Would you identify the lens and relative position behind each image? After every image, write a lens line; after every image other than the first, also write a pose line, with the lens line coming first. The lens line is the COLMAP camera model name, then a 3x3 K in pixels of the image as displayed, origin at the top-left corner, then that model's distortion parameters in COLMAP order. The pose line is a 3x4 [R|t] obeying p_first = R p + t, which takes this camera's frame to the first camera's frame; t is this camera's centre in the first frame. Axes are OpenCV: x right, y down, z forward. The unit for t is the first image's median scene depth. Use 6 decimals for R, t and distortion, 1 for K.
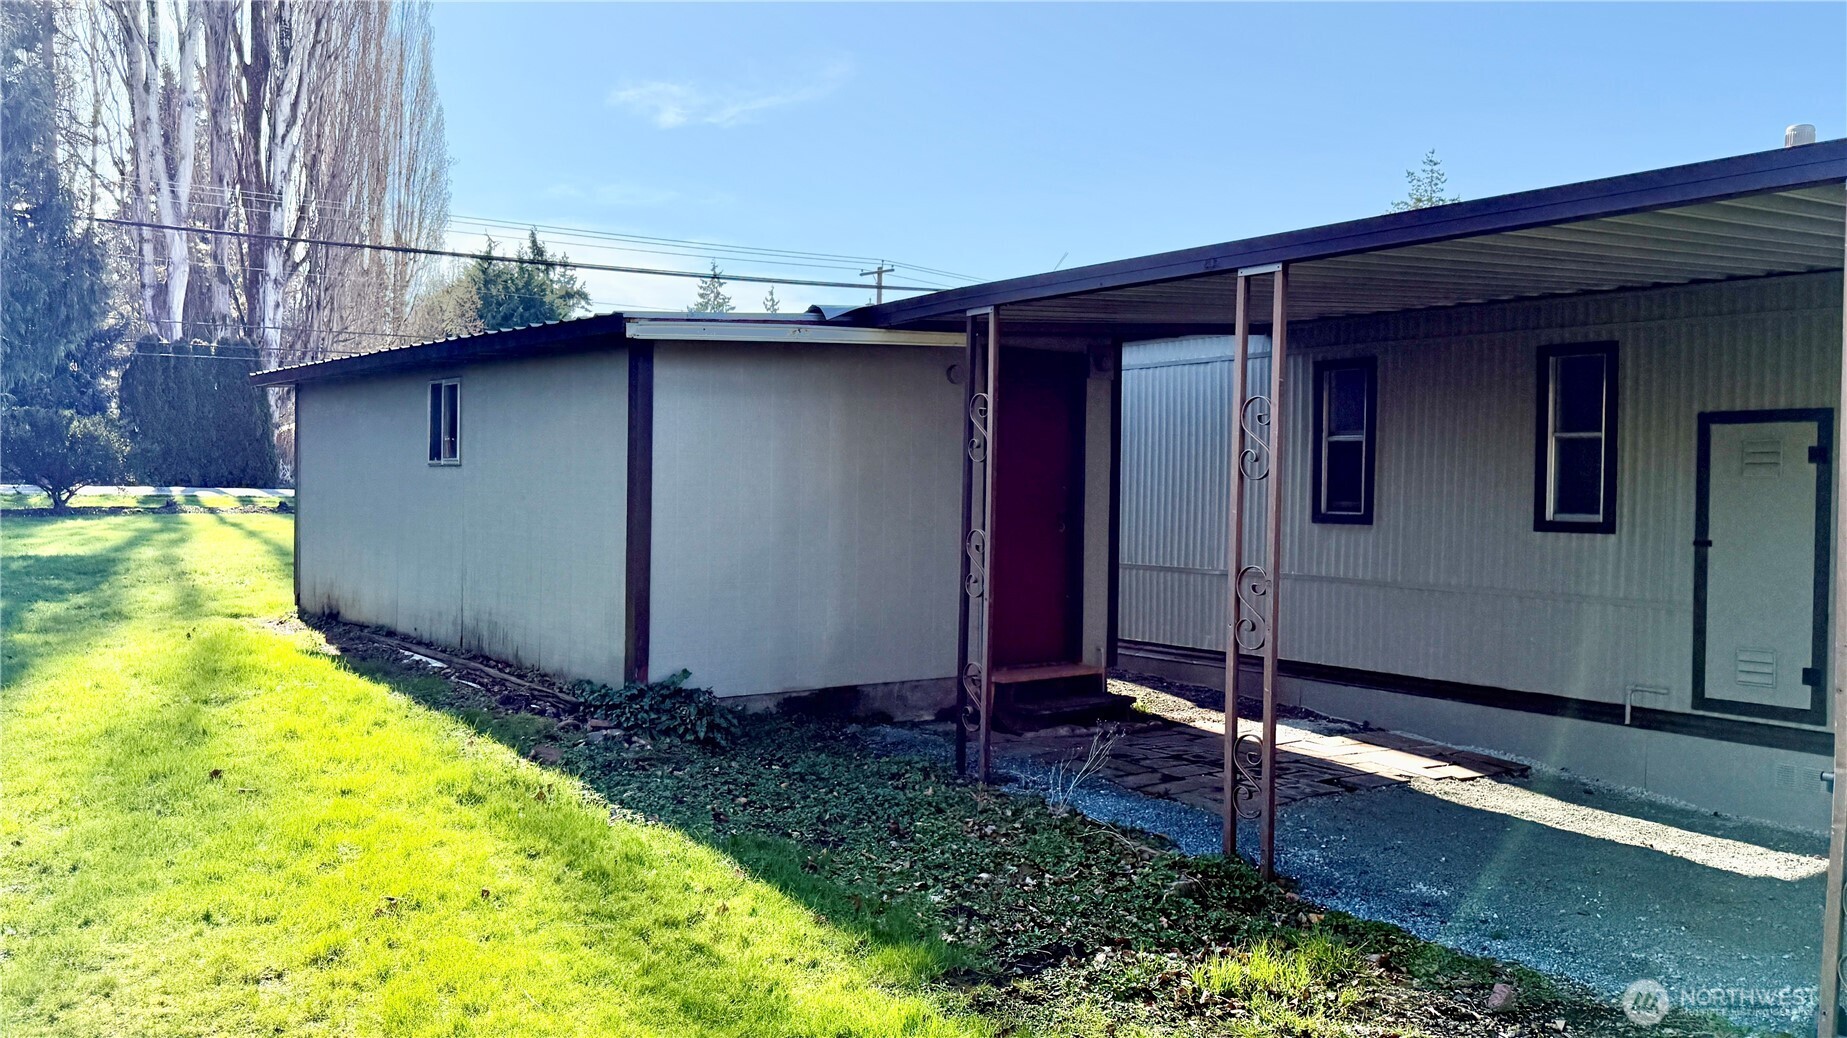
lens RADIAL K [[1464.9, 0, 923.5], [0, 1464.9, 519.0], [0, 0, 1]] dist [0.114278, -0.183355]
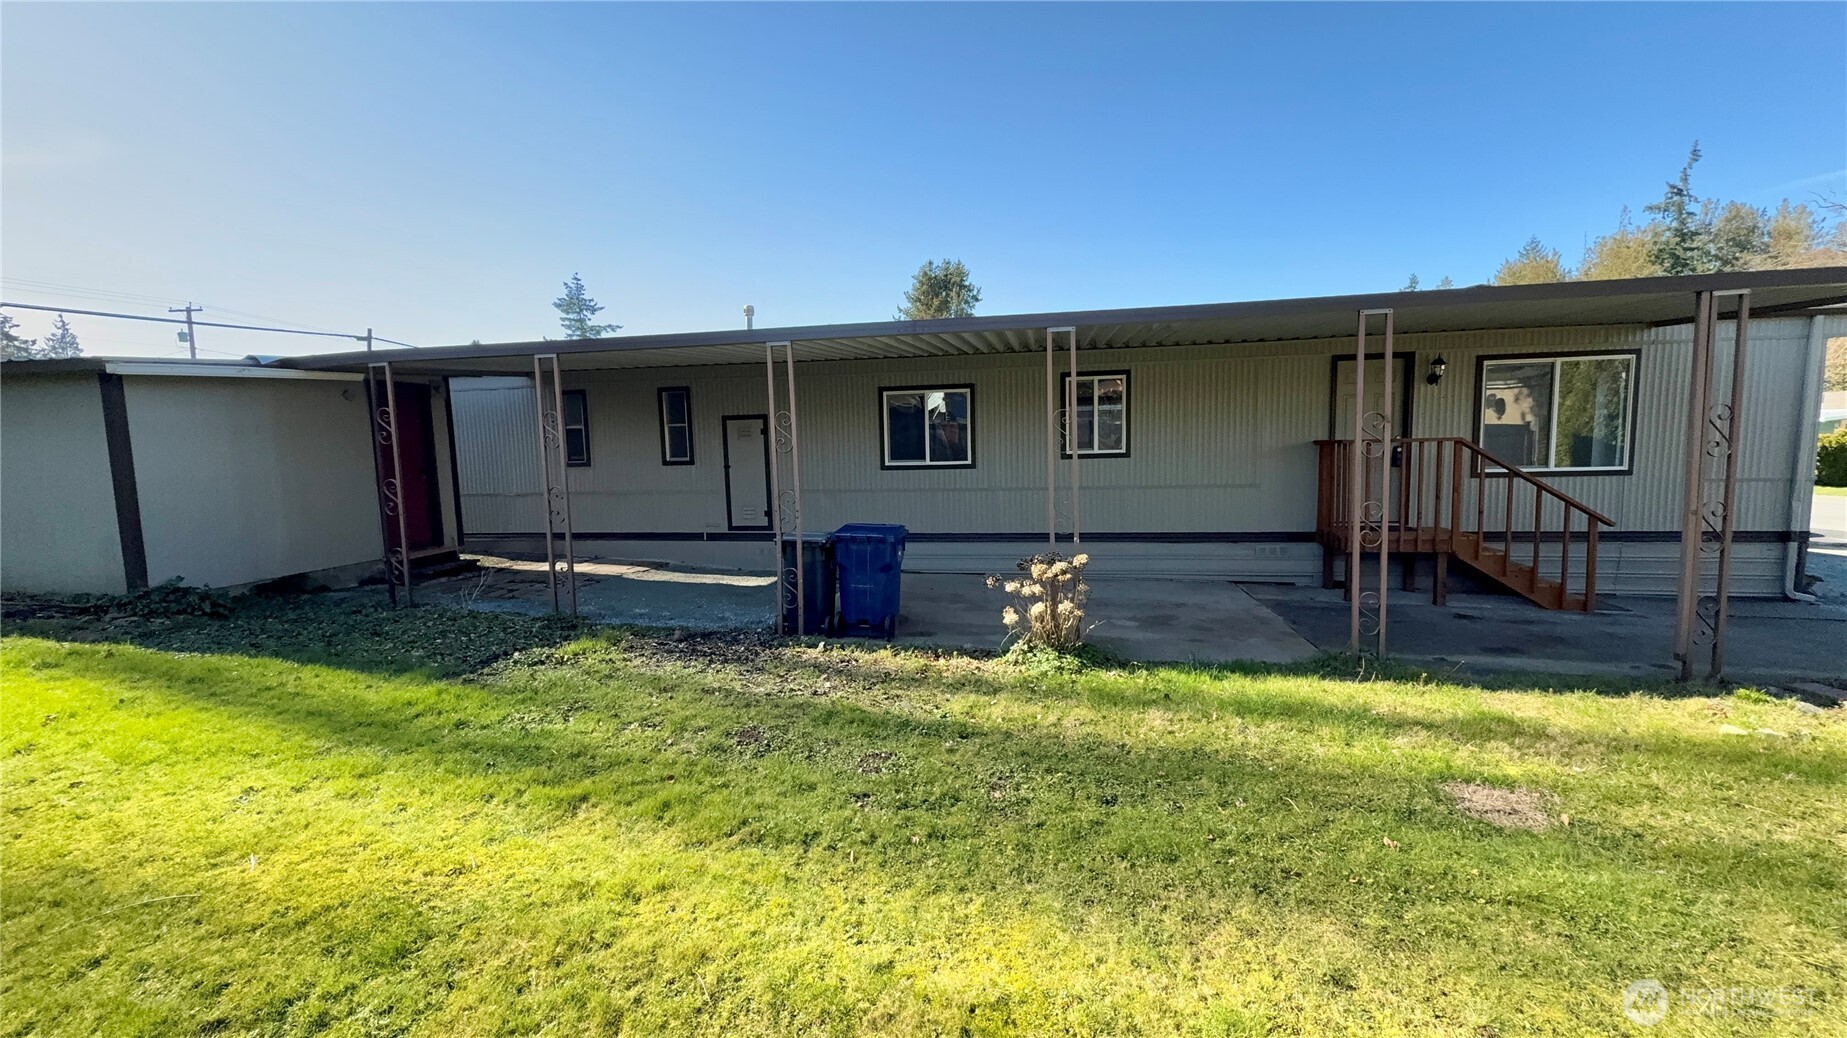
lens RADIAL K [[727.0, 0, 923.5], [0, 727.0, 519.0], [0, 0, 1]] dist [-0.000152, -0.000113]
pose [[0.727094, -0.102591, 0.678830, -0.103216], [0.049352, 0.994024, 0.097365, 0.000287], [-0.684762, -0.037292, 0.727812, -0.168232]]
